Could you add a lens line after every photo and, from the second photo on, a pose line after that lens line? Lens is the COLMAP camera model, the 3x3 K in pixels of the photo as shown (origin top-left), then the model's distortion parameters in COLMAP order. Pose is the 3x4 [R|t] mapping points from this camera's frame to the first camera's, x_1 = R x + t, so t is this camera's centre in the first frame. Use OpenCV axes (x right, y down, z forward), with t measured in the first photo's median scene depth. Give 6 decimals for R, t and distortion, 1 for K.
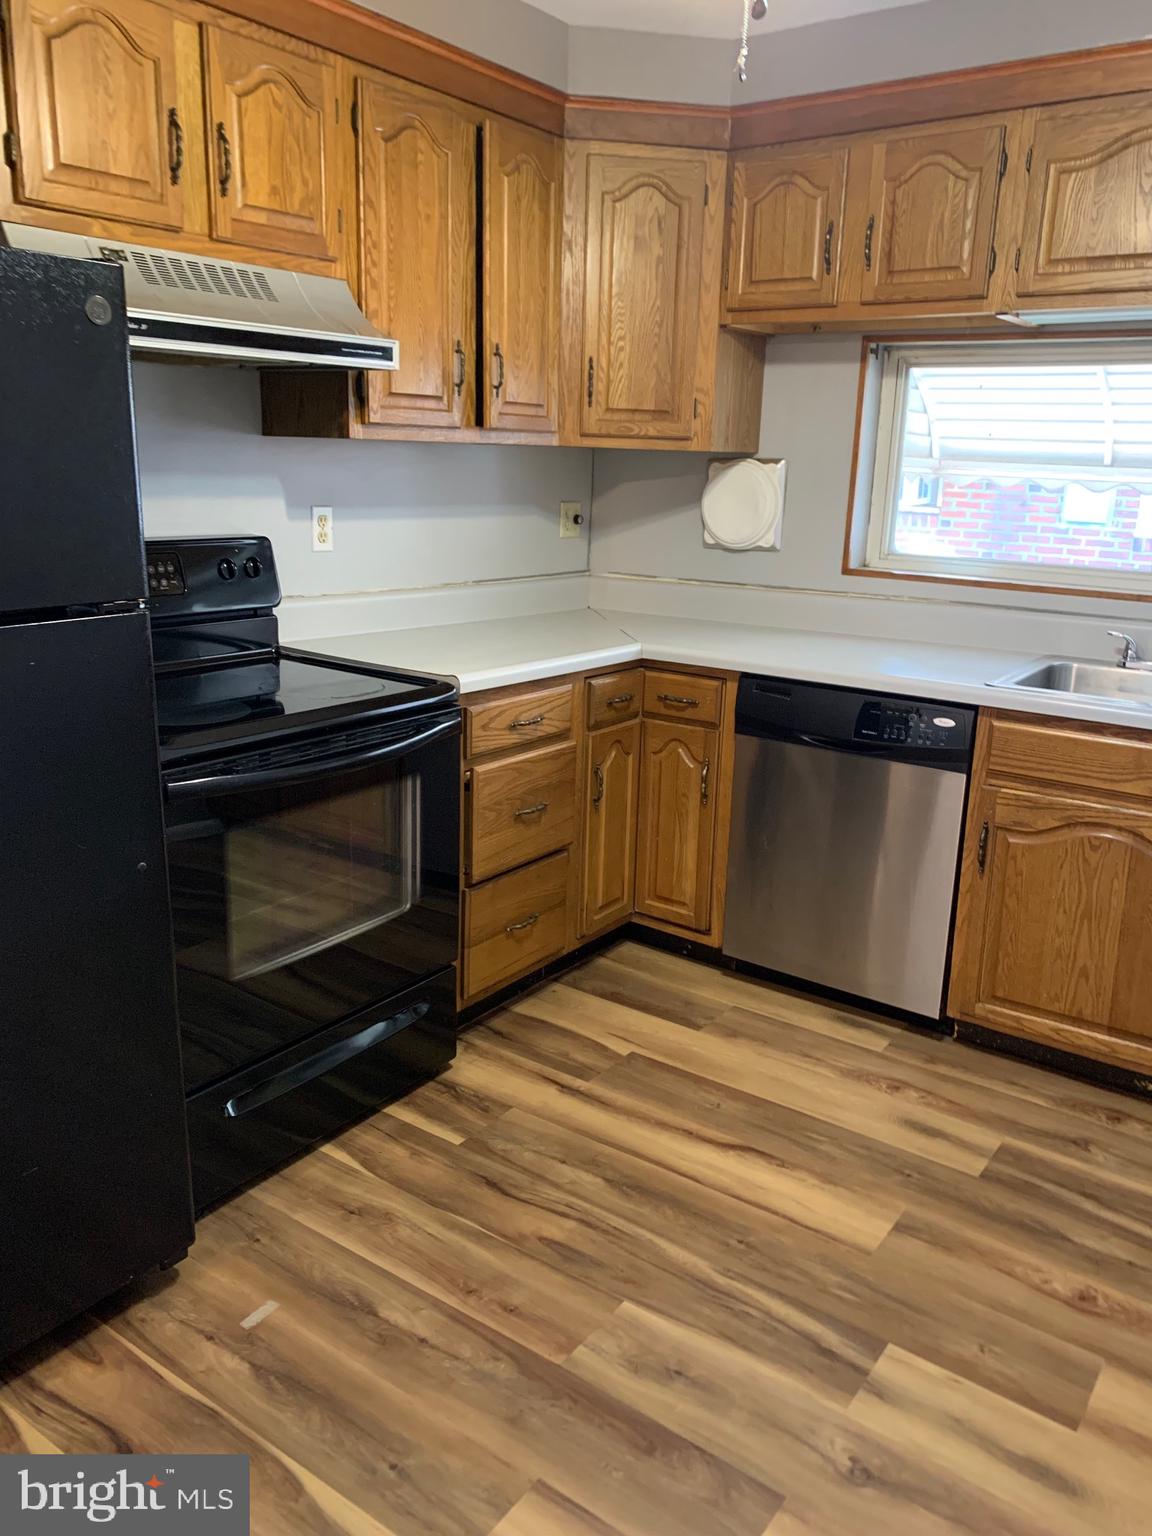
lens RADIAL K [[1181.2, 0, 581.6], [0, 1181.2, 758.8], [0, 0, 1]] dist [0.063147, -0.072339]
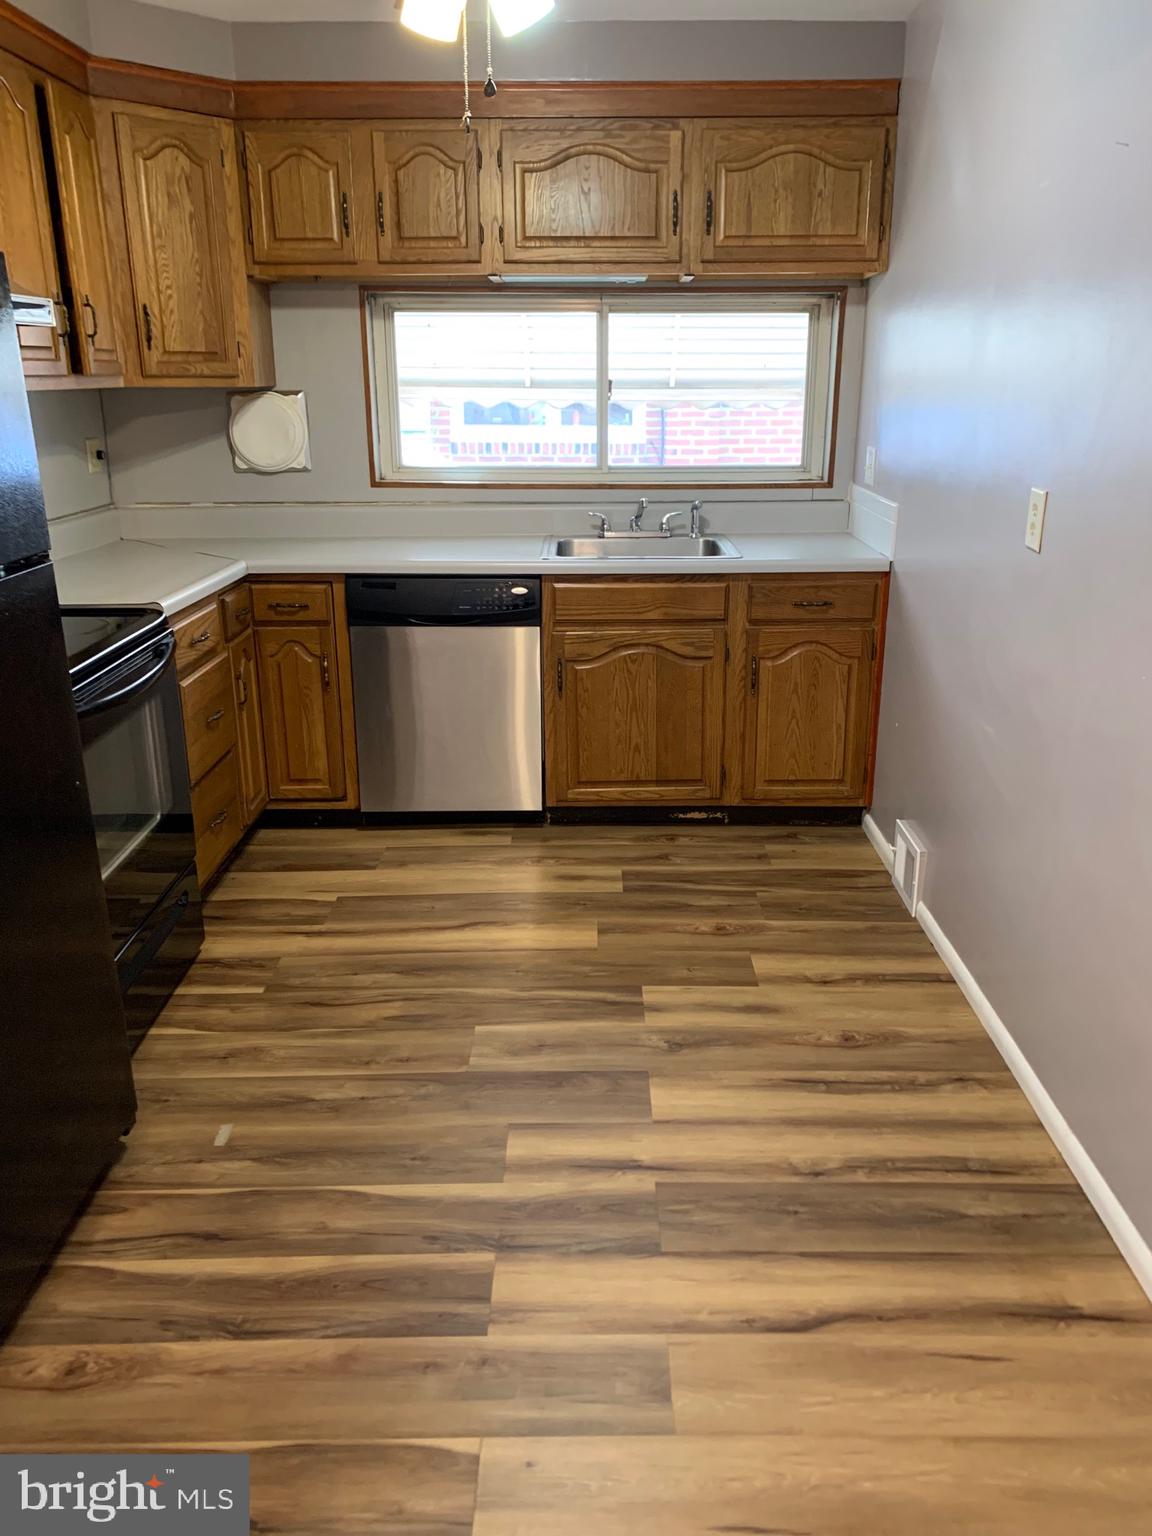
lens RADIAL K [[1181.2, 0, 581.6], [0, 1181.2, 758.8], [0, 0, 1]] dist [0.063147, -0.072339]
pose [[0.811984, -0.210655, 0.544340, -0.388693], [0.172327, 0.977550, 0.121245, 0.005420], [-0.557660, -0.004645, 0.830056, -0.144990]]
